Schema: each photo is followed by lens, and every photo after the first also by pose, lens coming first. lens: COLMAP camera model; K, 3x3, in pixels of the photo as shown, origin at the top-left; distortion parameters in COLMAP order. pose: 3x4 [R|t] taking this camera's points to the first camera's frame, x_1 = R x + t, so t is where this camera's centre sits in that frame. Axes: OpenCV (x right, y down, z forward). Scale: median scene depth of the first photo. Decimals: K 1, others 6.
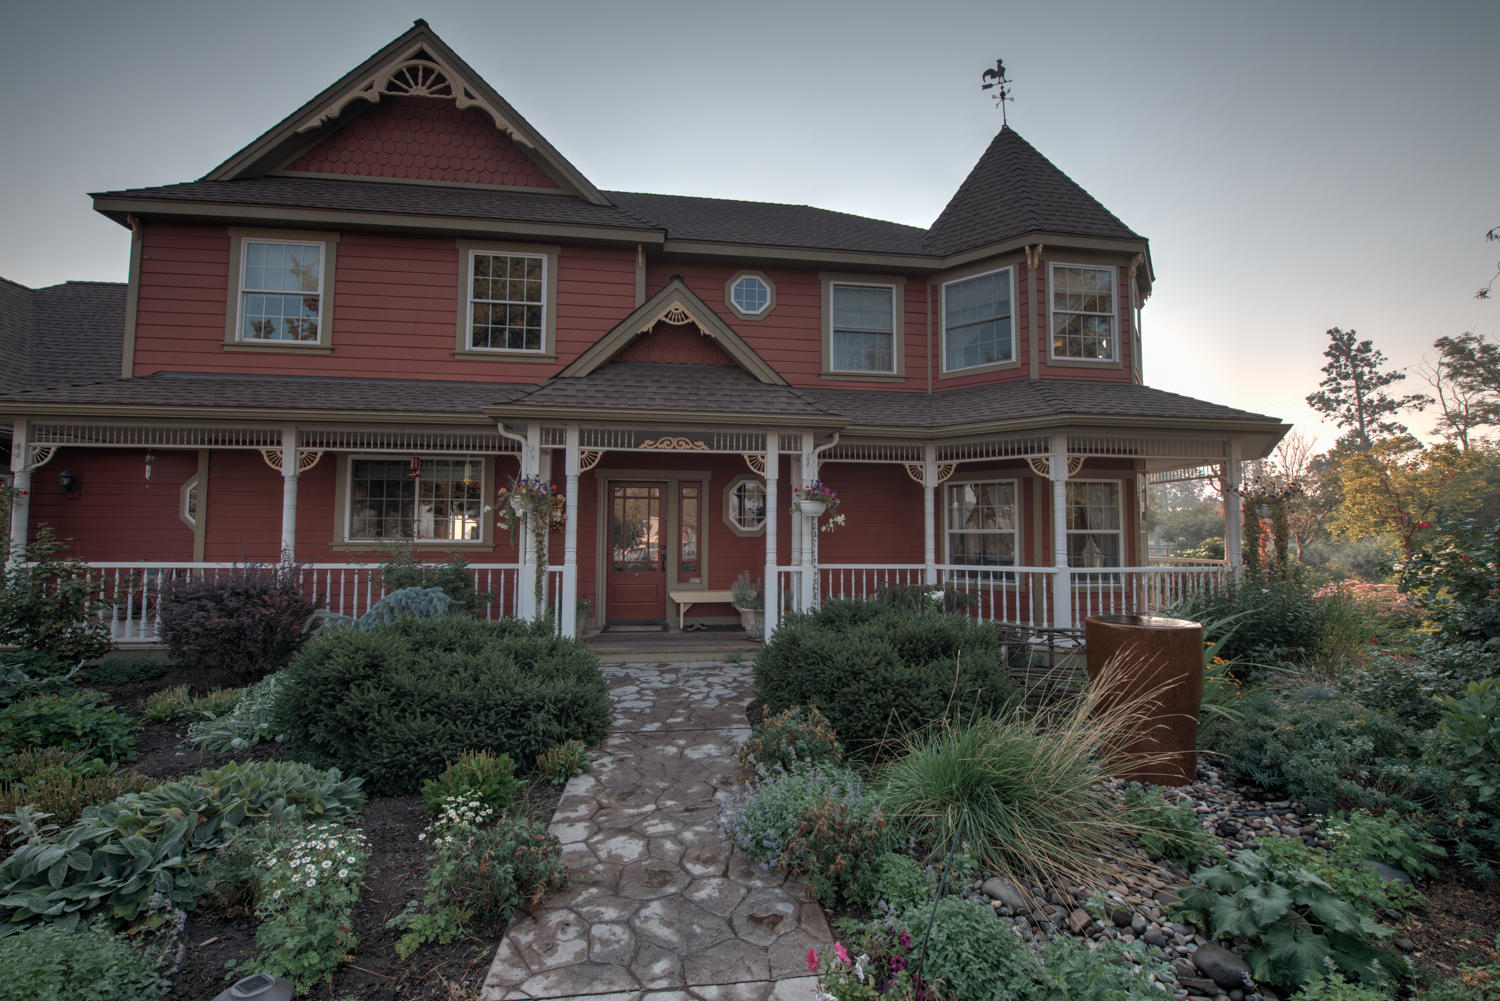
lens RADIAL K [[605.3, 0, 747.0], [0, 605.3, 504.9], [0, 0, 1]] dist [-0.009589, -0.002814]
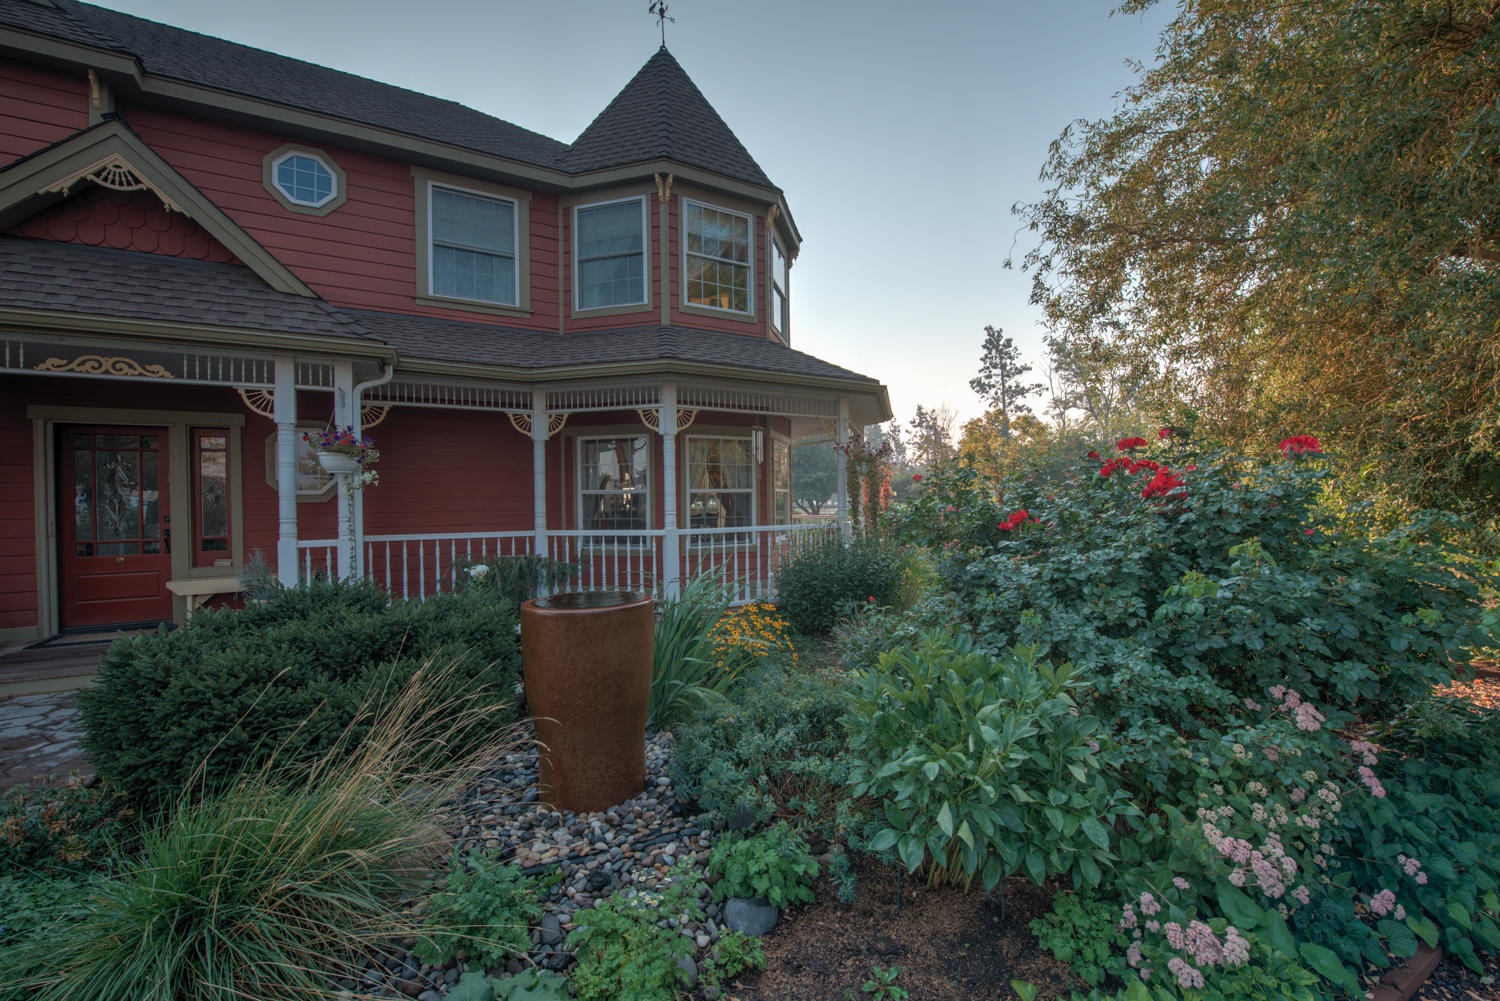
lens RADIAL K [[605.3, 0, 750.9], [0, 605.3, 505.2], [0, 0, 1]] dist [-0.009589, -0.002814]
pose [[0.924130, -0.019546, 0.381579, 0.236526], [-0.003324, 0.998242, 0.059183, 0.009563], [-0.382065, -0.055961, 0.922440, 0.087275]]
